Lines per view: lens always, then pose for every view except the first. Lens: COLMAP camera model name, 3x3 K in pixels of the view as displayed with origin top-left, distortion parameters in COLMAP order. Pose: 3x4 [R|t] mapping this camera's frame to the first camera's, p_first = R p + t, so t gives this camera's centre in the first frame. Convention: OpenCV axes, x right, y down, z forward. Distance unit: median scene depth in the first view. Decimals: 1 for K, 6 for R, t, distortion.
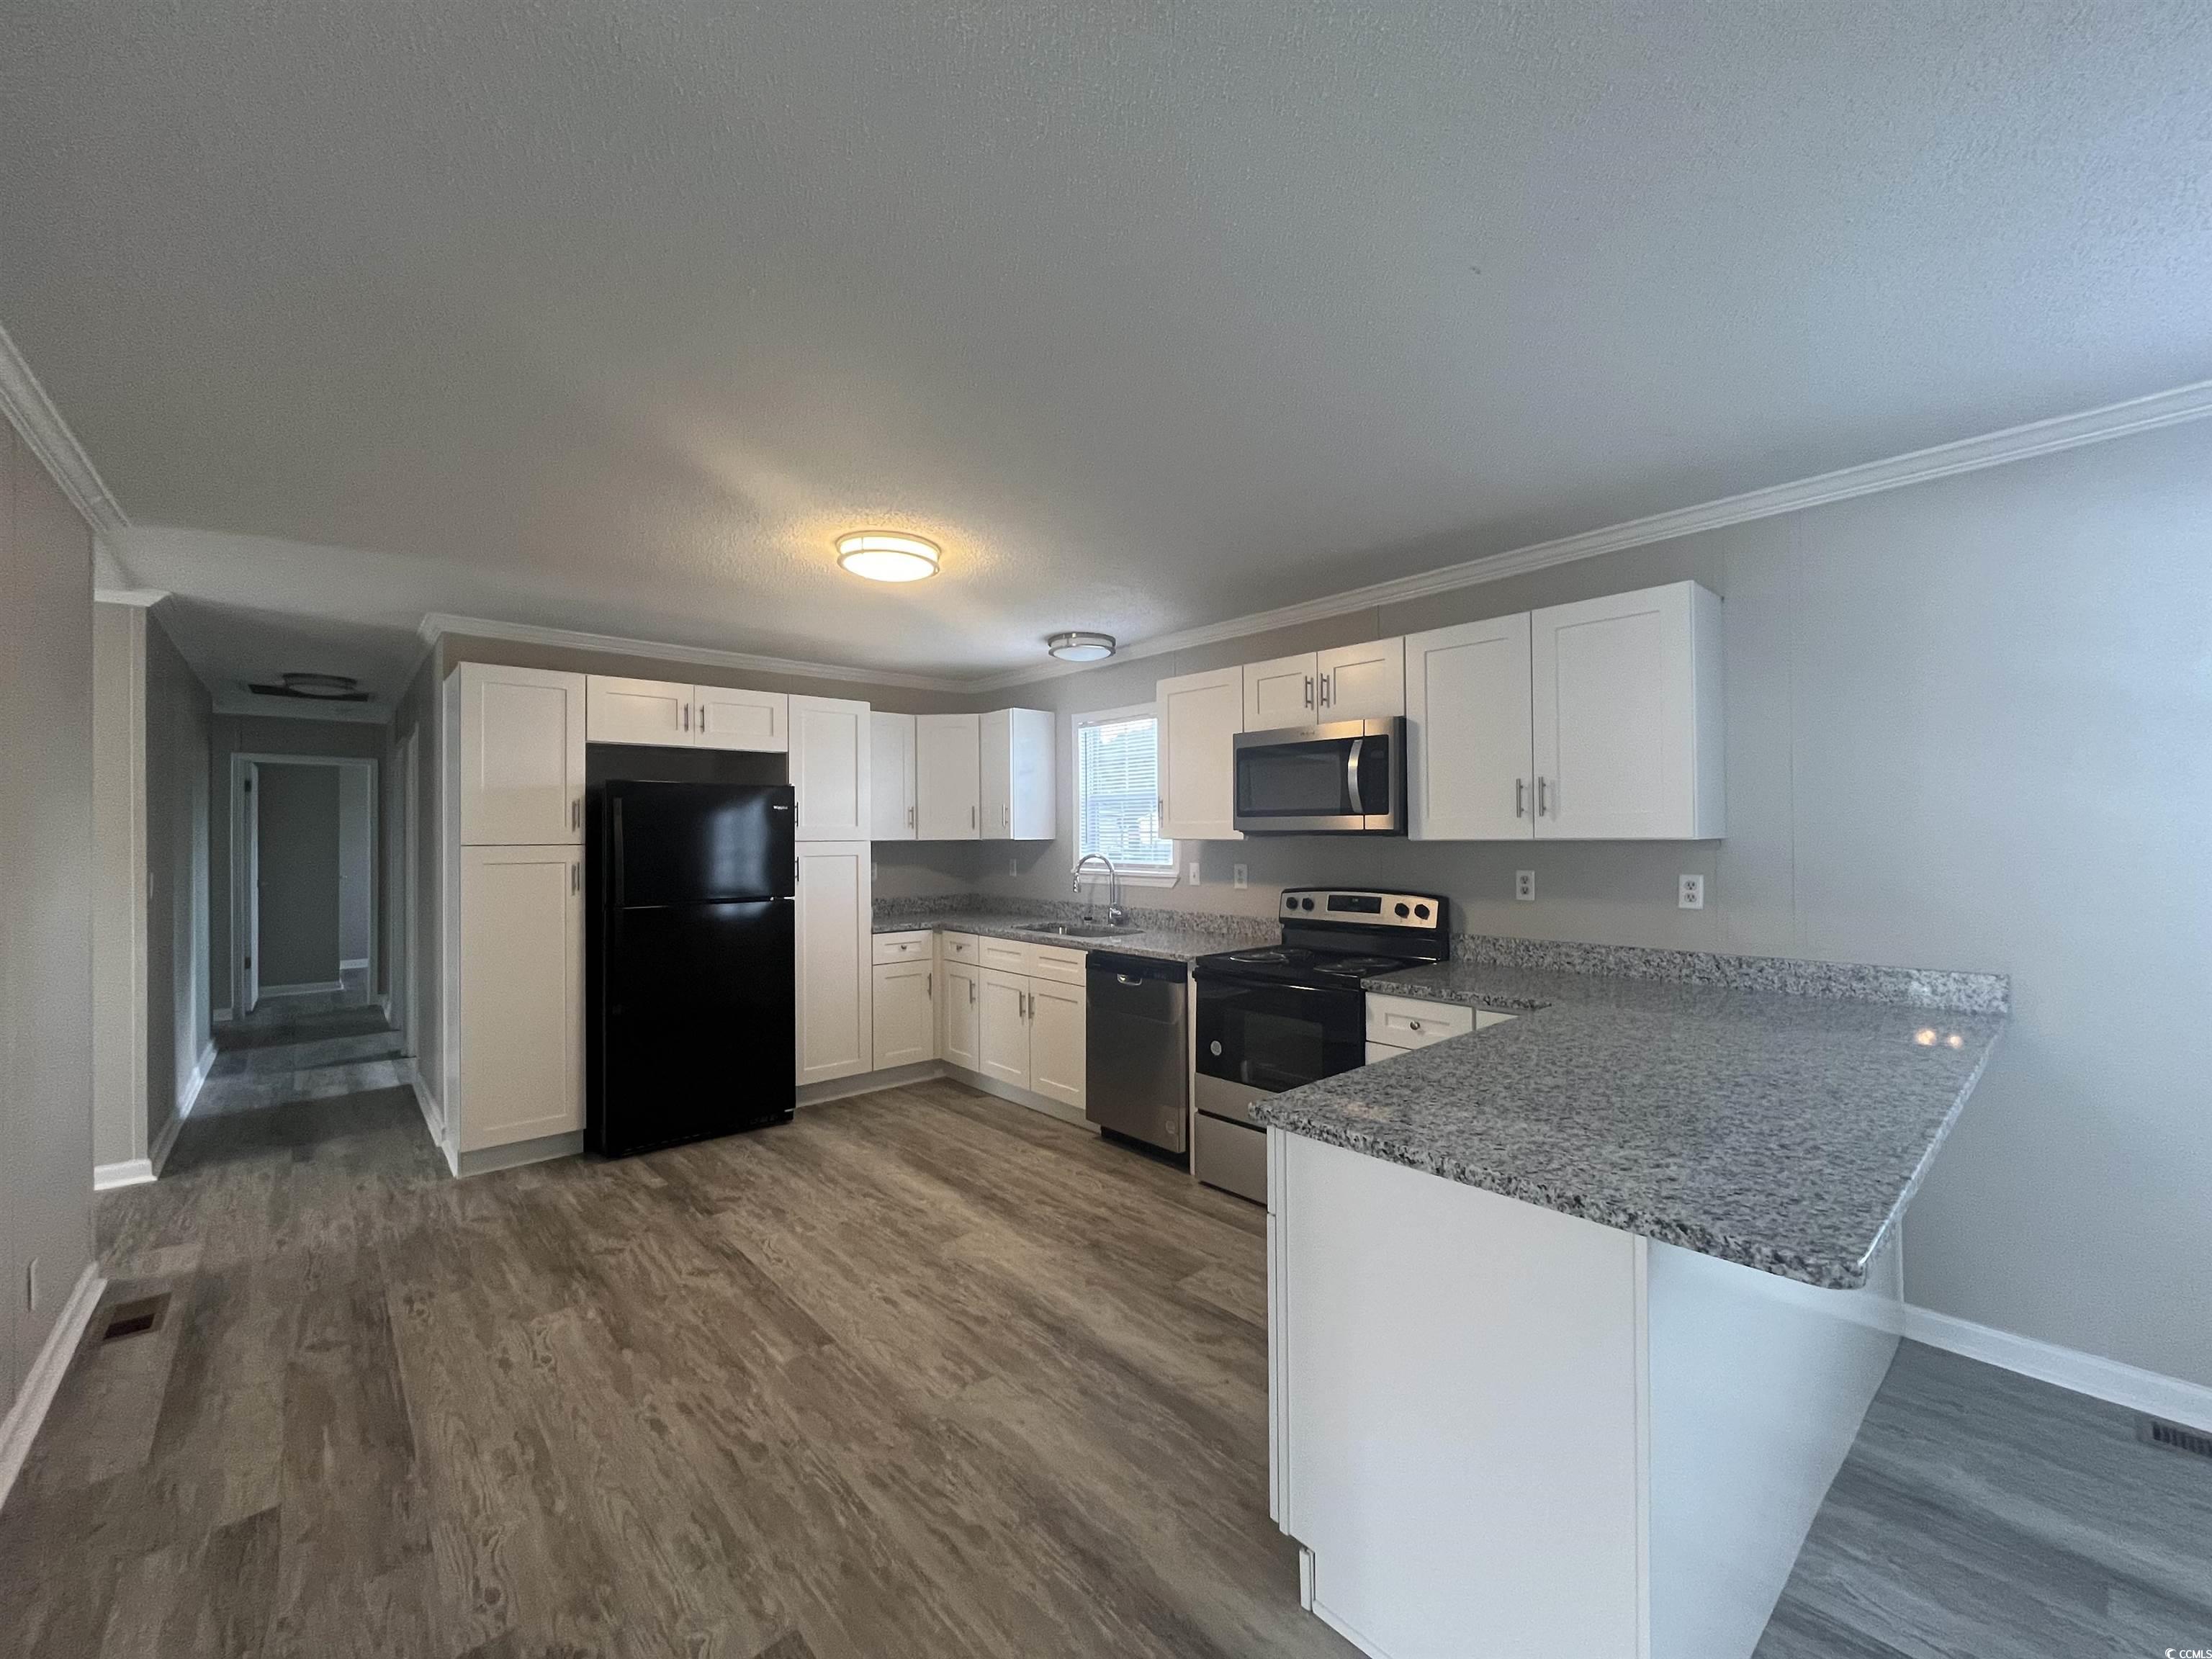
lens RADIAL K [[893.9, 0, 1106.0], [0, 893.9, 829.5], [0, 0, 1]] dist [-0.002717, -0.000361]
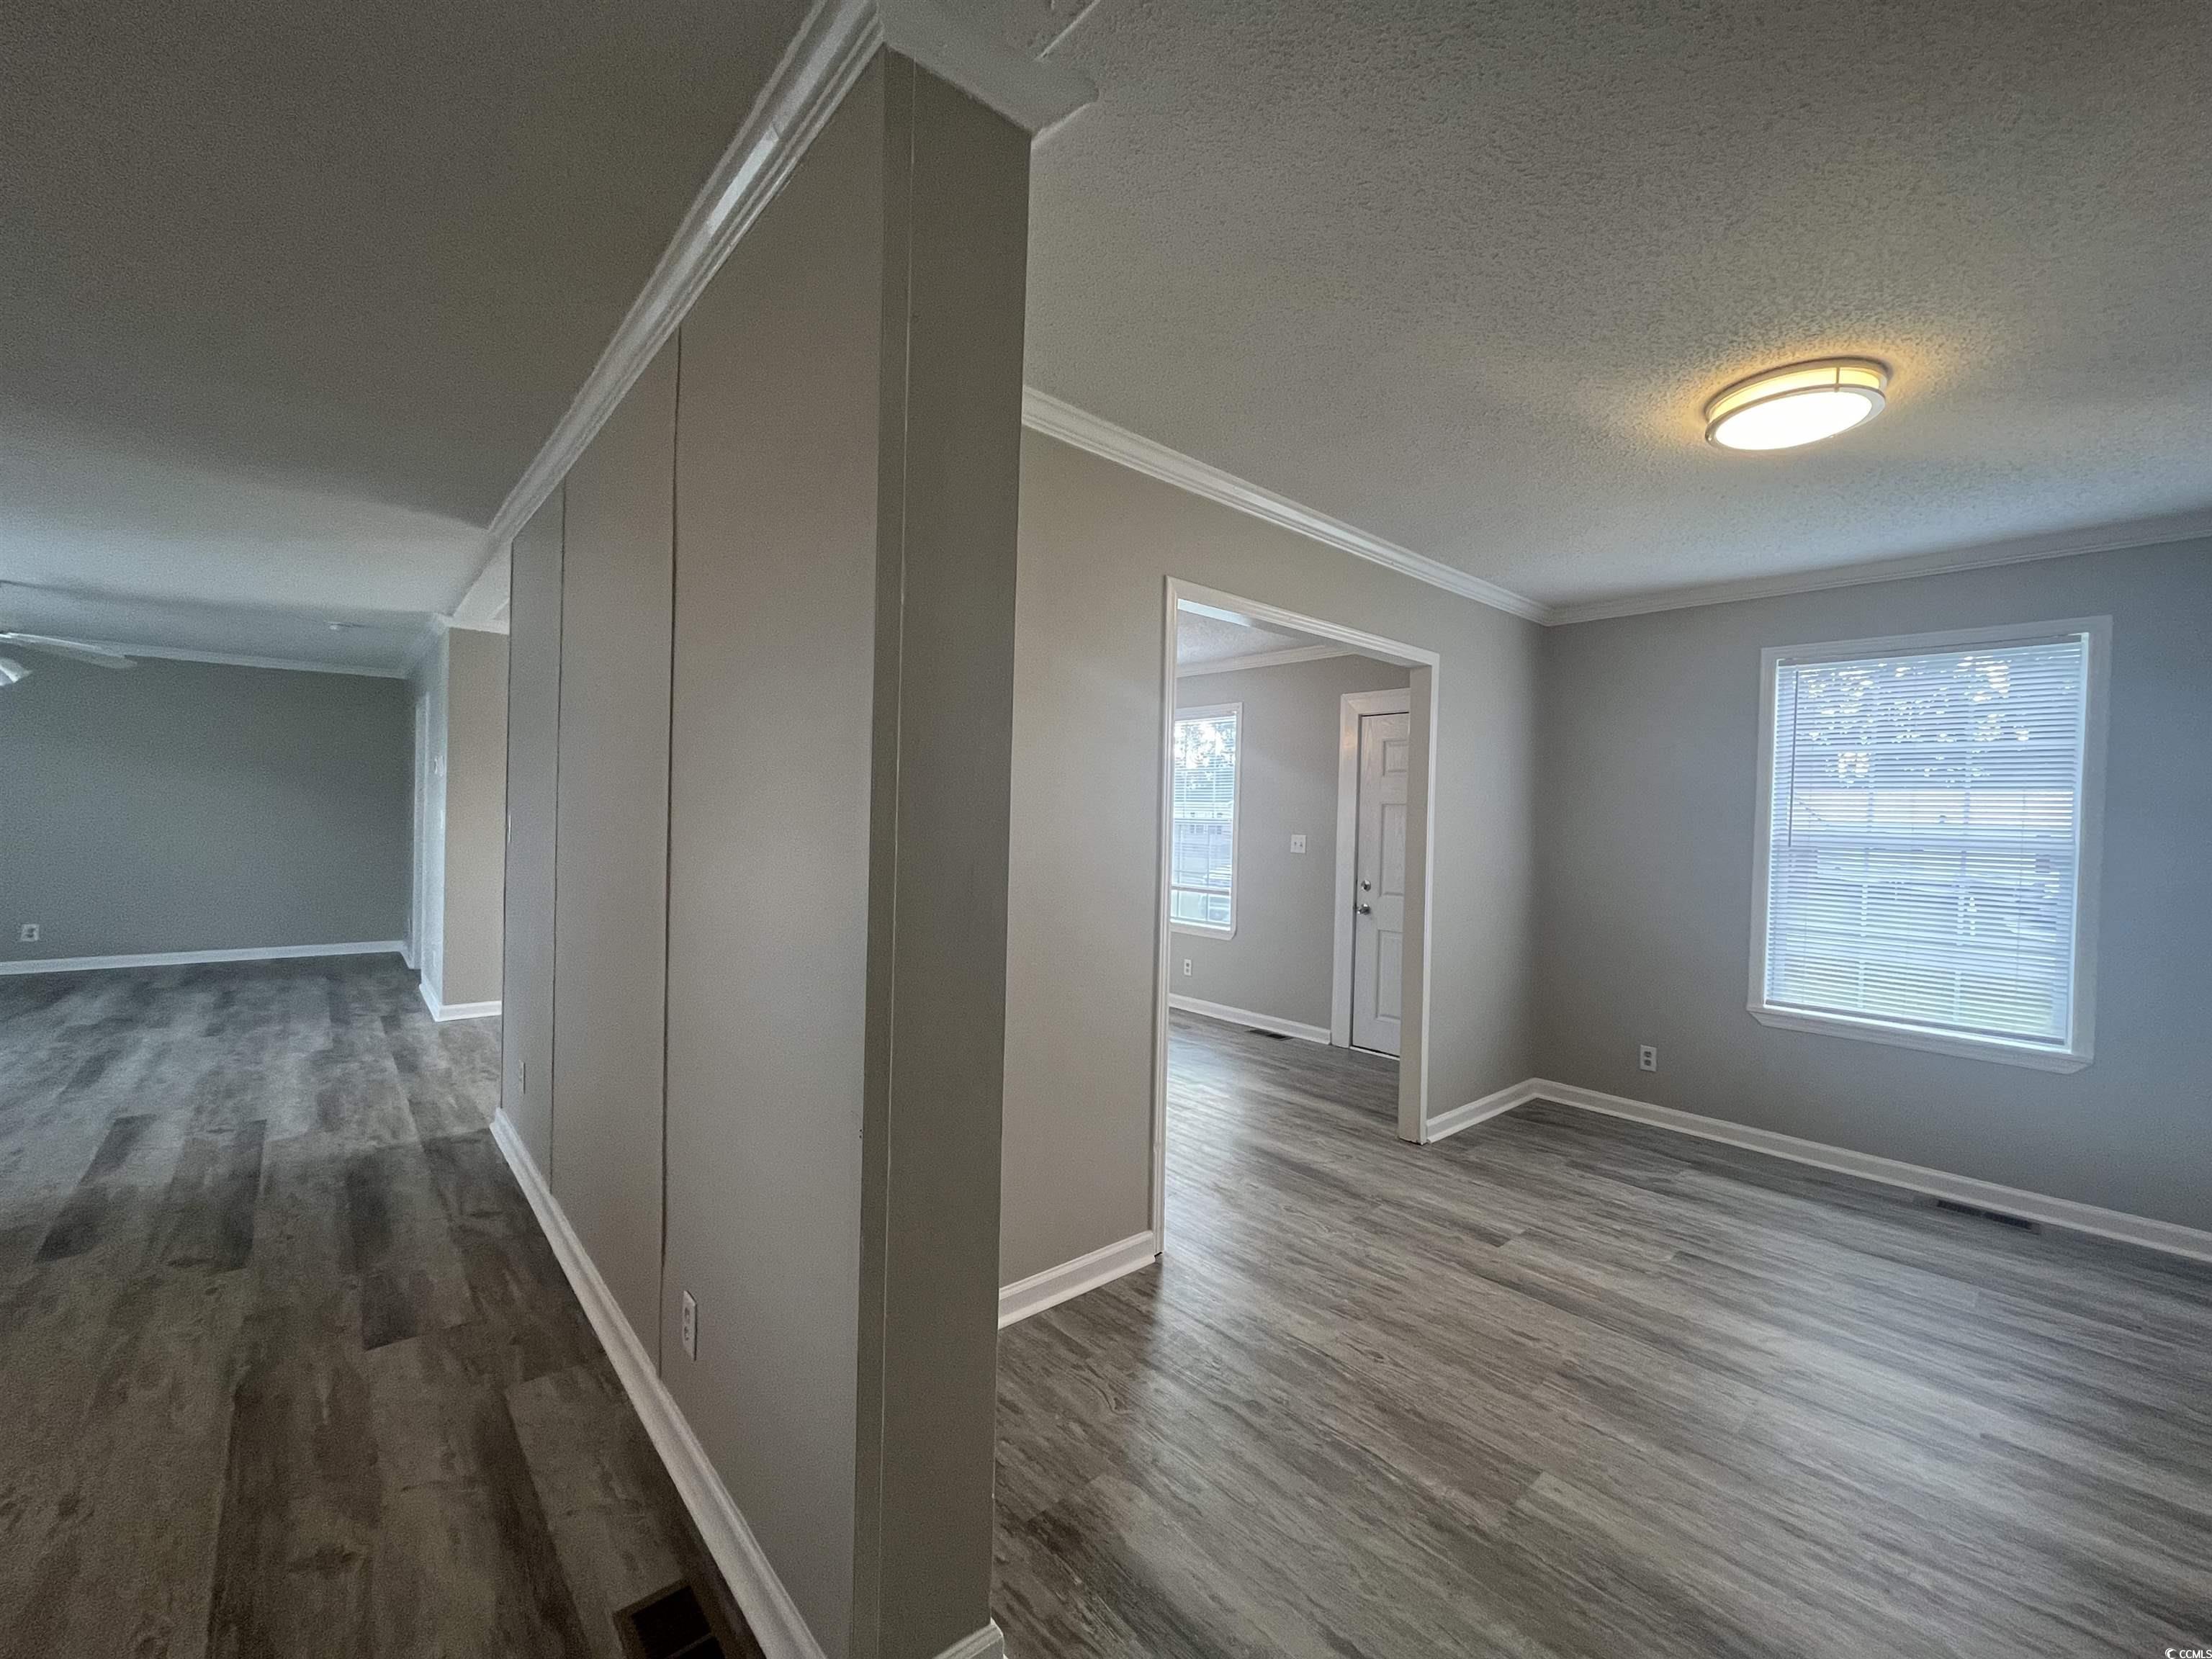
lens RADIAL K [[893.9, 0, 1106.0], [0, 893.9, 829.5], [0, 0, 1]] dist [-0.002717, -0.000361]
pose [[-0.999767, -0.021587, 0.000954, -0.999262], [-0.021580, 0.999740, 0.007358, 0.030810], [-0.001113, 0.007336, -0.999972, 1.145274]]
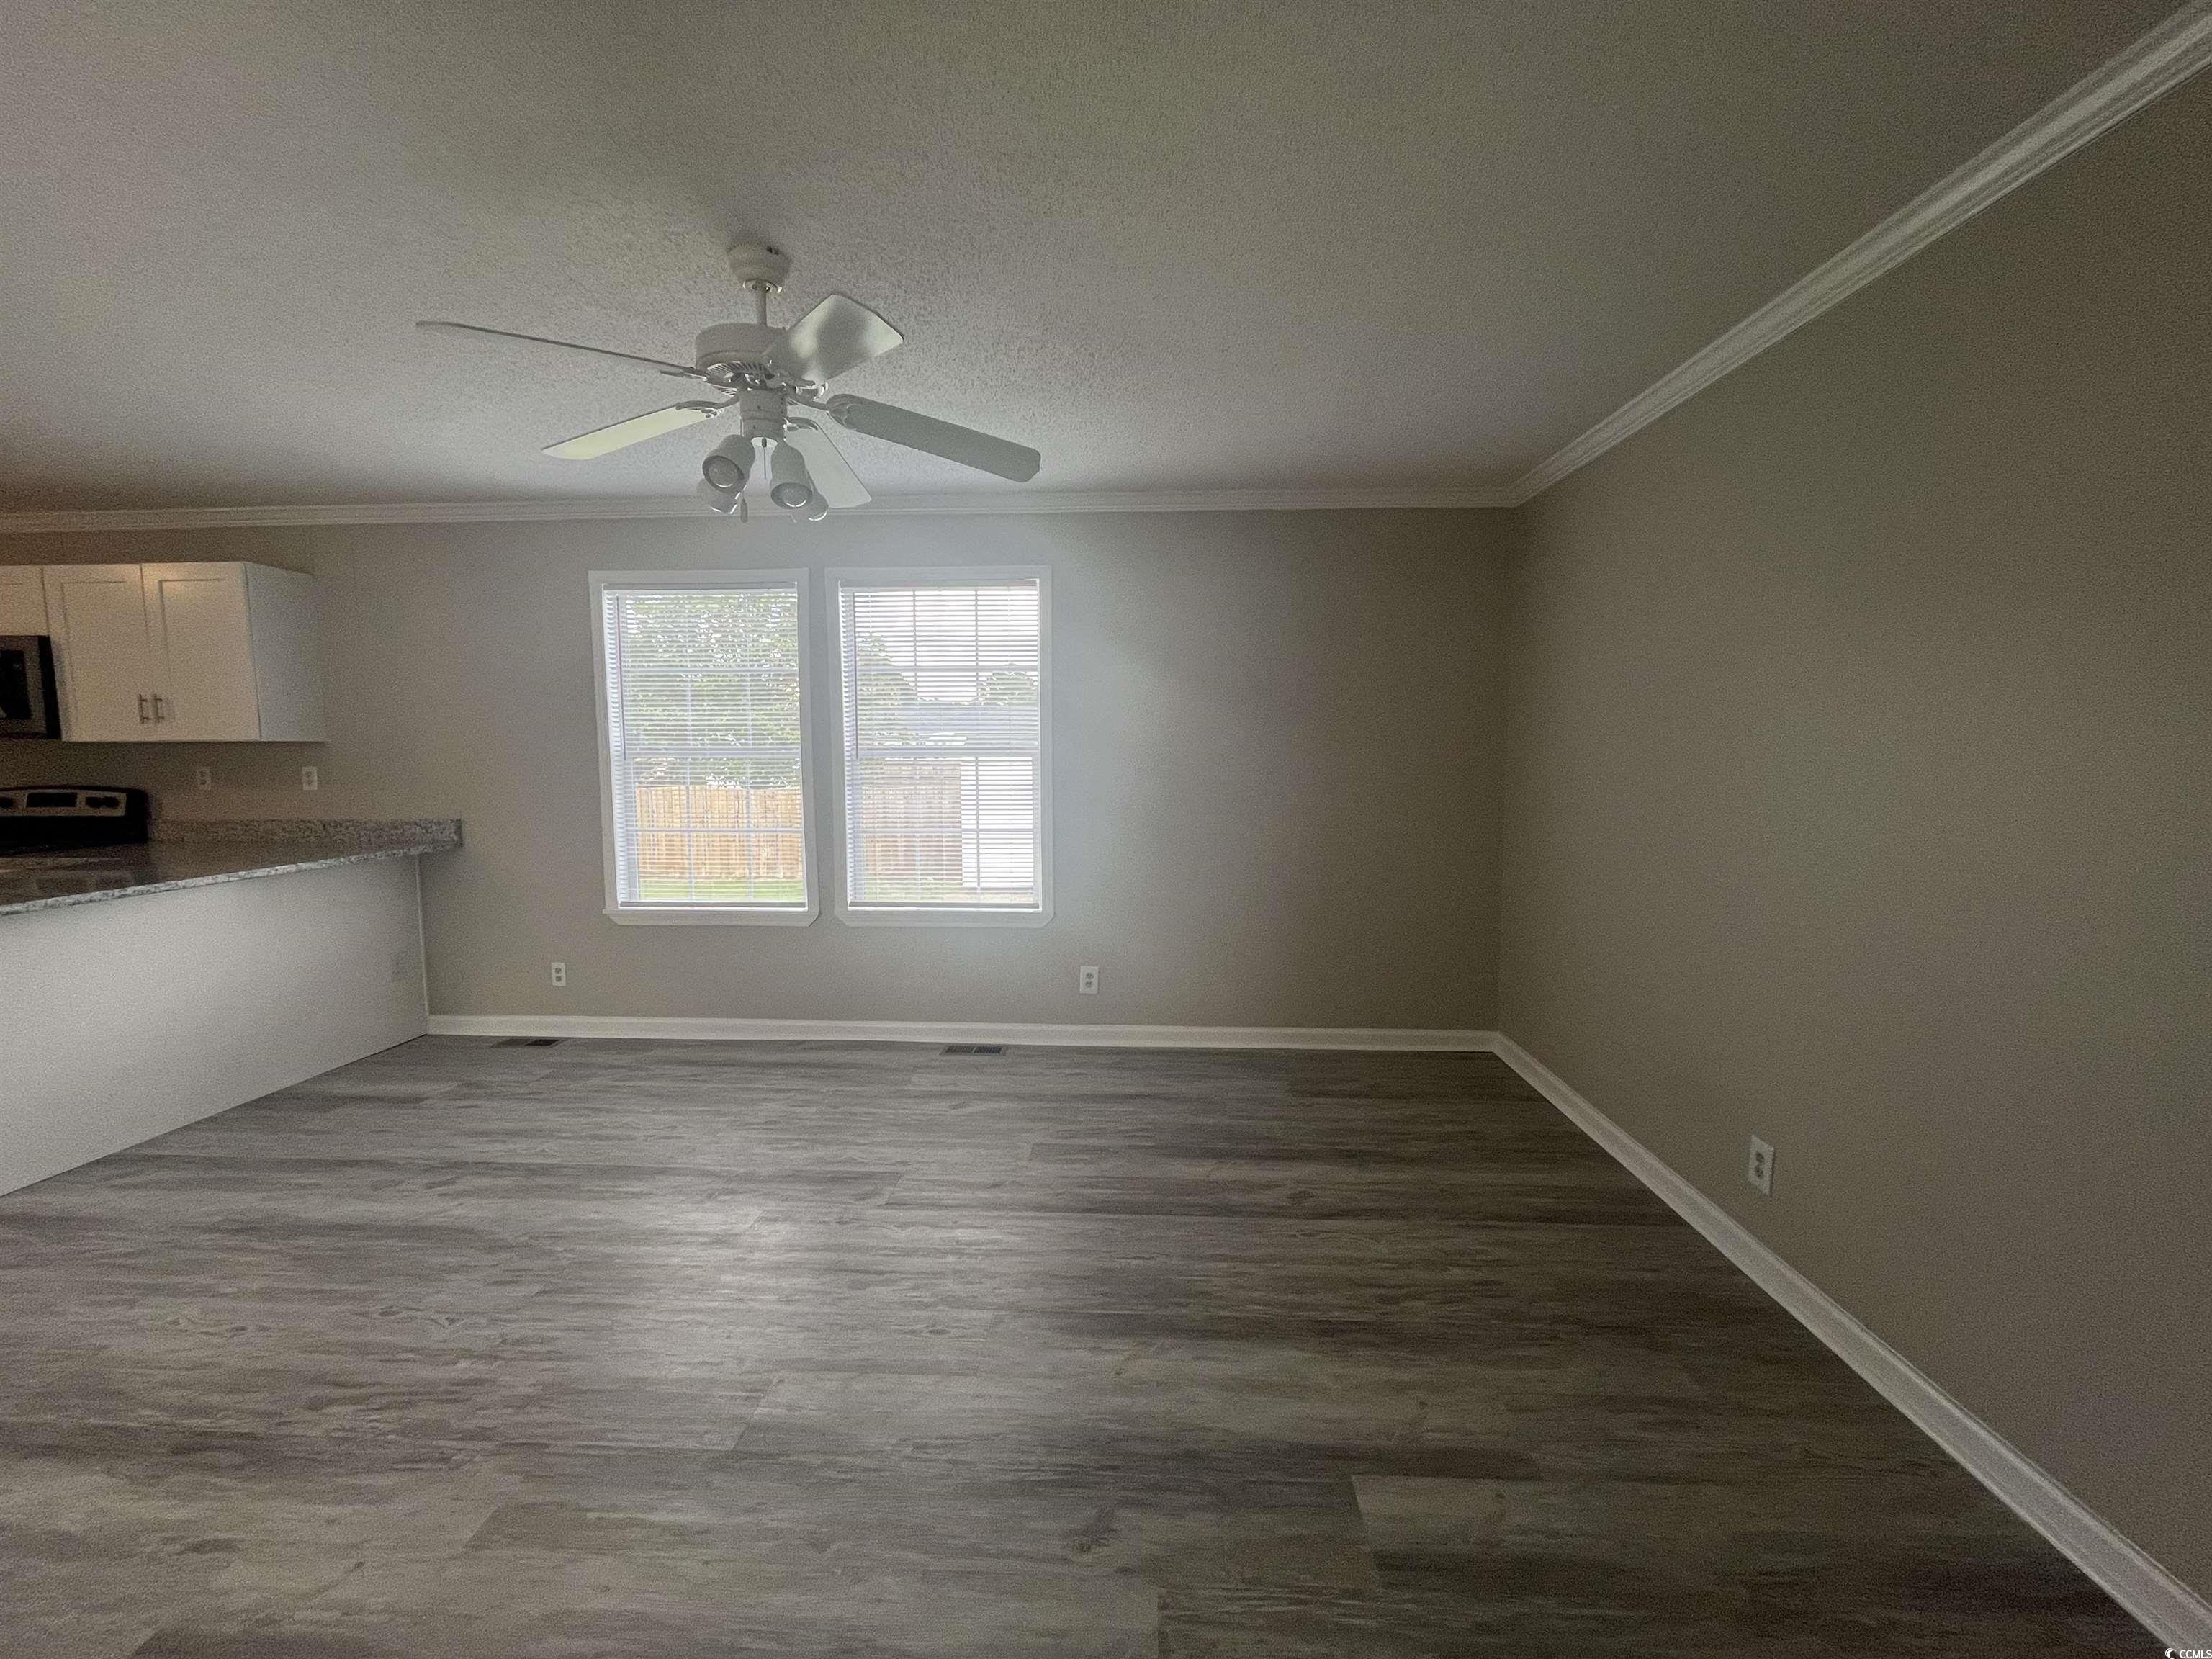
lens RADIAL K [[893.9, 0, 1106.0], [0, 893.9, 829.5], [0, 0, 1]] dist [-0.002717, -0.000361]
pose [[0.699686, -0.058815, 0.712026, 0.428767], [-0.008882, 0.995813, 0.090984, 0.007313], [-0.714396, -0.069984, 0.696234, -0.769652]]
